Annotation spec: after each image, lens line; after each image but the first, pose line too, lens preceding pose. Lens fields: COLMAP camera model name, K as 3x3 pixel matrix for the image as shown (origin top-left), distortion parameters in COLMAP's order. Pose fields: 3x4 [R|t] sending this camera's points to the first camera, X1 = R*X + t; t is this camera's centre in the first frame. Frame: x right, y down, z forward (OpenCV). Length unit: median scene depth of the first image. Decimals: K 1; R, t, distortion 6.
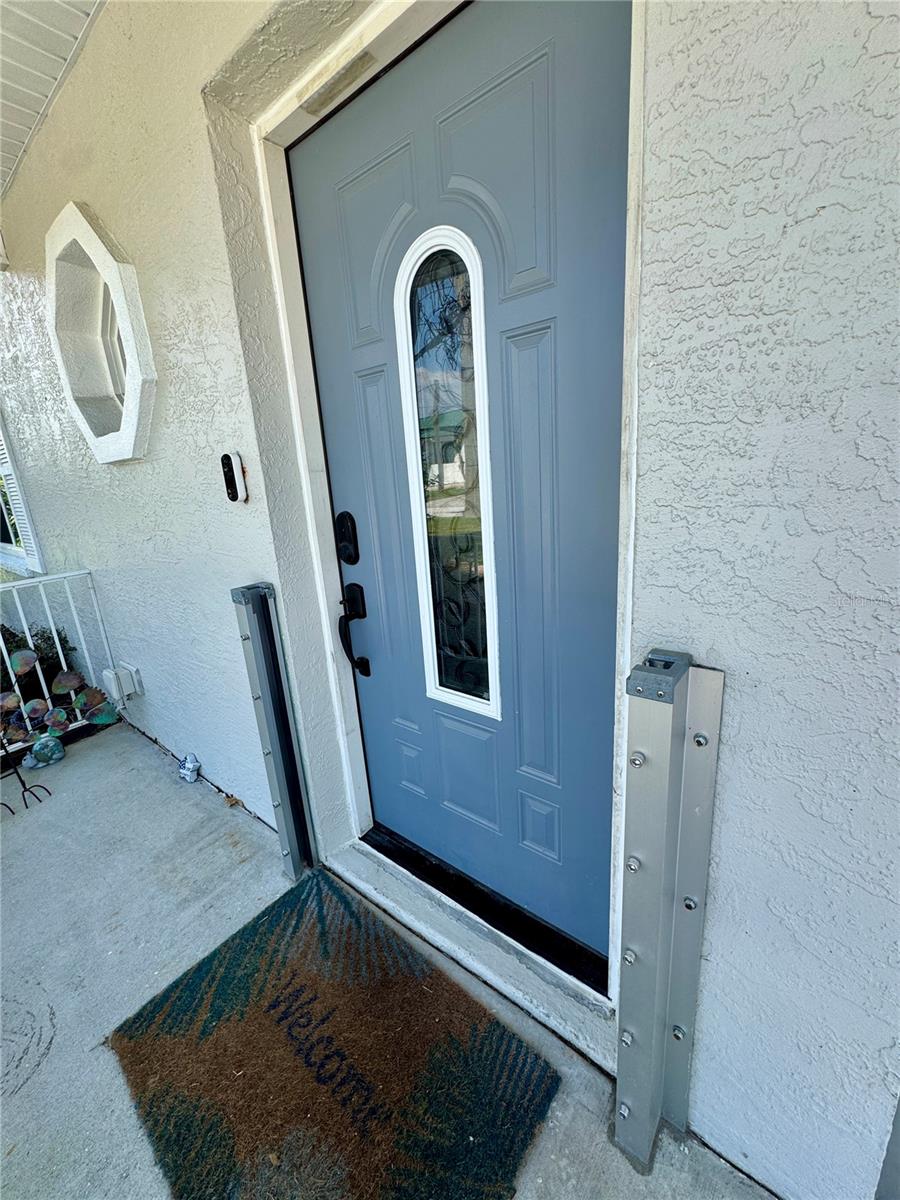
lens RADIAL K [[482.4, 0, 455.4], [0, 482.4, 597.5], [0, 0, 1]] dist [-0.001312, 0.000642]
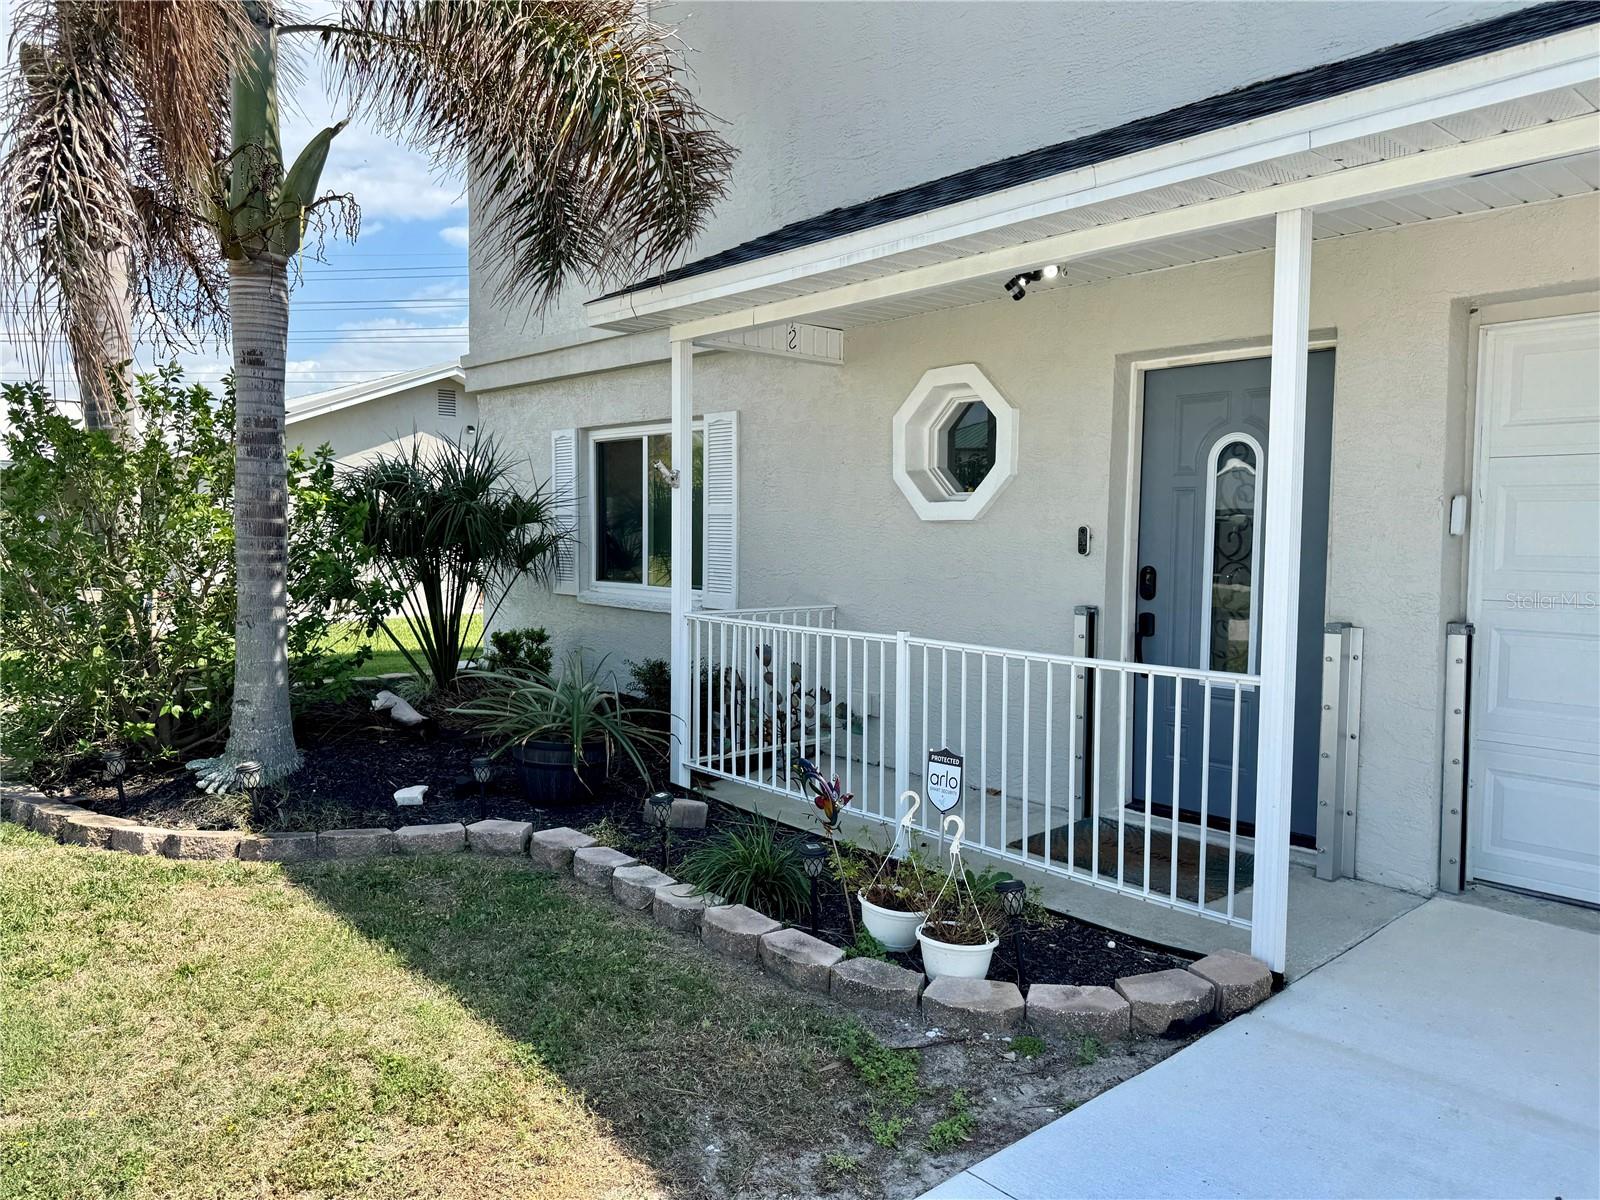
lens RADIAL K [[1106.2, 0, 797.6], [0, 1106.2, 603.8], [0, 0, 1]] dist [0.008448, 0.001019]
pose [[0.982707, 0.084254, -0.164888, -0.785955], [-0.112994, 0.978326, -0.173526, 0.735116], [0.146694, 0.189156, 0.970928, -2.797344]]
